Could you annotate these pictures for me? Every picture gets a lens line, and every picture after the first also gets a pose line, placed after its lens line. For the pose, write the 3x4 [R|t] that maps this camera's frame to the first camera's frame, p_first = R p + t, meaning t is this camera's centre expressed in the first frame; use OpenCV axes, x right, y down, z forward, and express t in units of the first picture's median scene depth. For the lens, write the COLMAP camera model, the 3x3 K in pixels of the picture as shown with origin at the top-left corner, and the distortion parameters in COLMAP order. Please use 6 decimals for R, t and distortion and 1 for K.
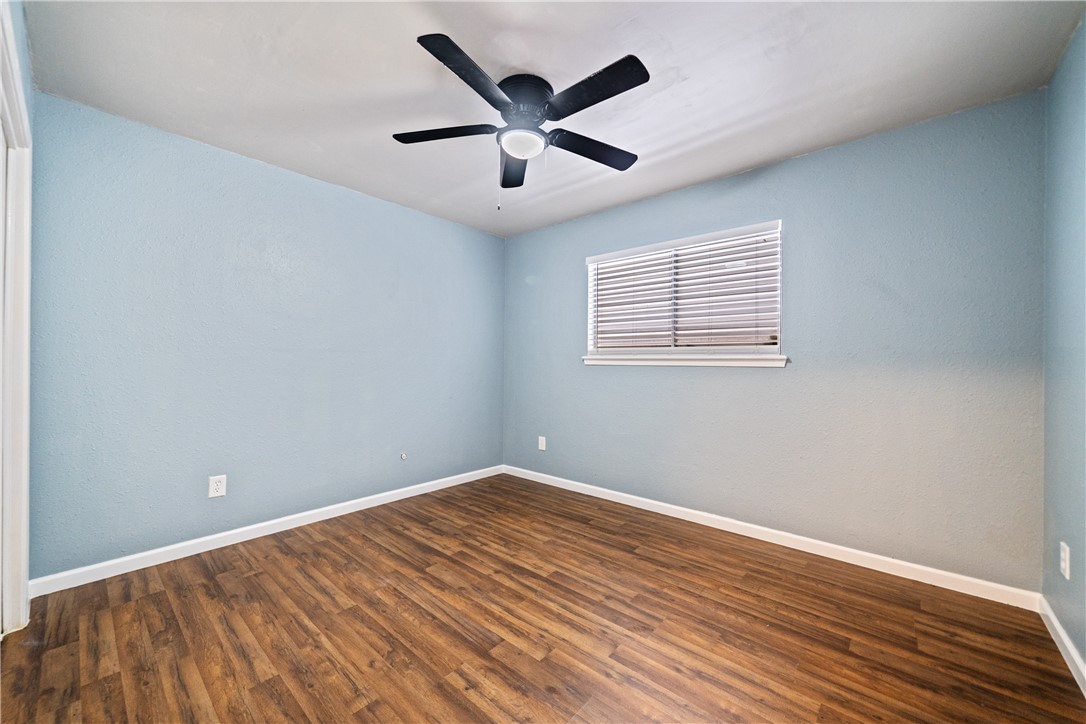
lens RADIAL K [[401.8, 0, 550.1], [0, 401.8, 356.8], [0, 0, 1]] dist [-0.005858, -0.000554]
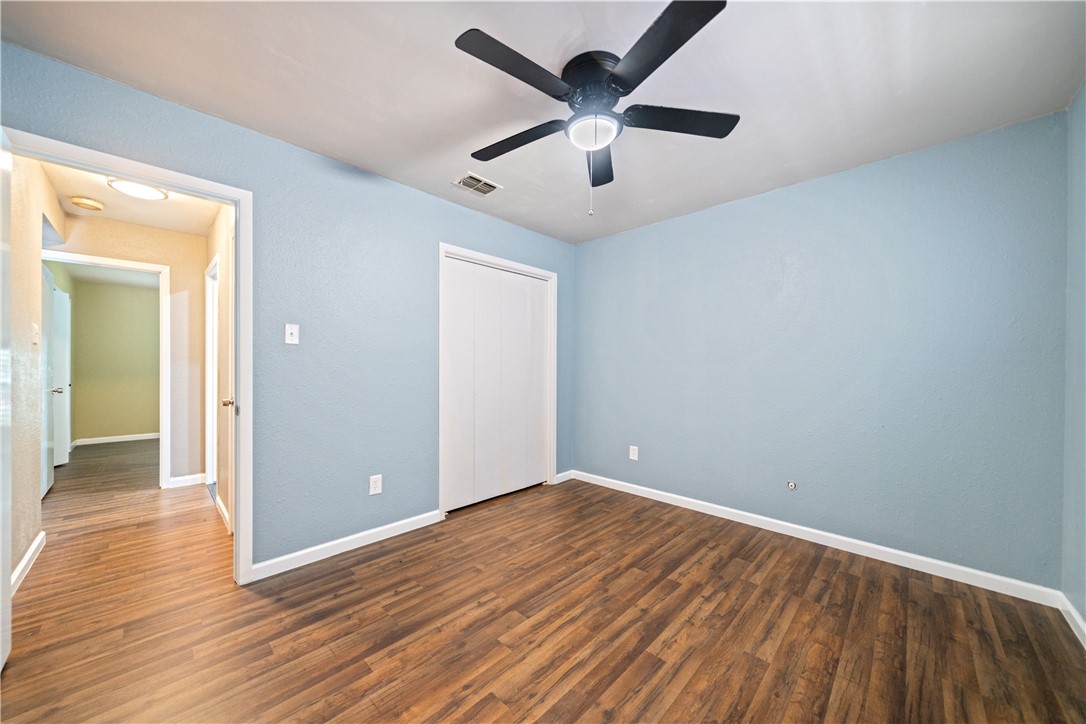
lens RADIAL K [[401.8, 0, 551.3], [0, 401.8, 369.9], [0, 0, 1]] dist [-0.005858, -0.000554]
pose [[-0.054495, 0.002450, -0.998511, 0.728019], [0.002787, 0.999993, 0.002301, 0.011772], [0.998510, -0.002657, -0.054501, 0.828524]]
